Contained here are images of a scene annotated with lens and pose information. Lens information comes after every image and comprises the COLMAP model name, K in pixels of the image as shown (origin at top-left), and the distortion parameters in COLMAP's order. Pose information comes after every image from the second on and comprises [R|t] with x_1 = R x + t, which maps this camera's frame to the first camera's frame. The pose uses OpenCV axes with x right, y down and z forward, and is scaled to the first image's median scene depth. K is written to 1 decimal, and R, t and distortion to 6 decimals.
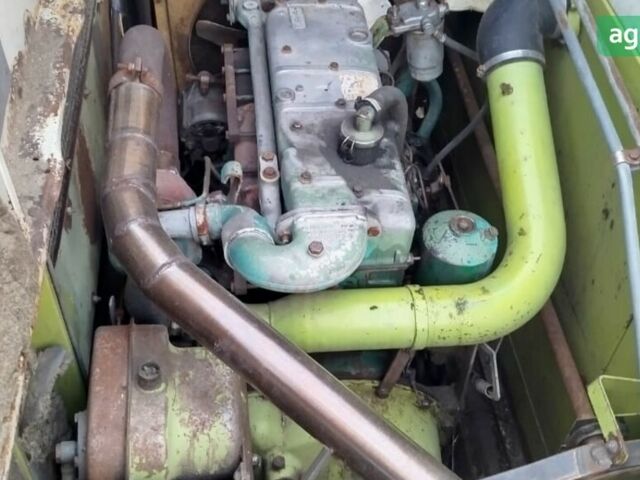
lens RADIAL K [[789.9, 0, 320.0], [0, 789.9, 240.0], [0, 0, 1]] dist [0.190376, -0.625808]
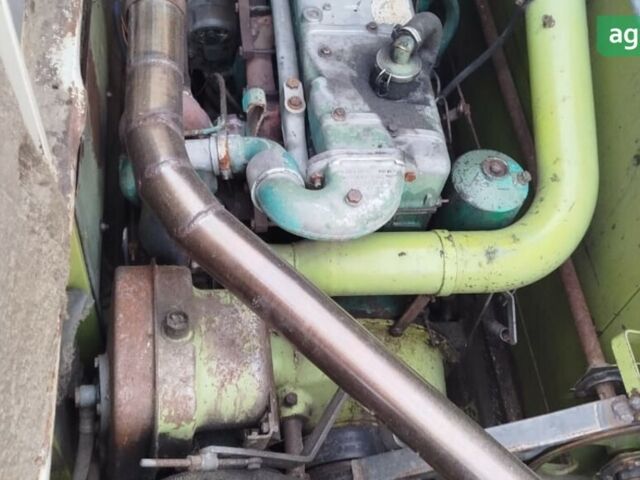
lens RADIAL K [[789.9, 0, 320.0], [0, 789.9, 240.0], [0, 0, 1]] dist [0.190376, -0.625808]
pose [[0.997438, 0.038447, 0.060327, -0.090538], [-0.046625, 0.988966, 0.140613, -0.061928], [-0.054256, -0.143065, 0.988225, 0.056306]]
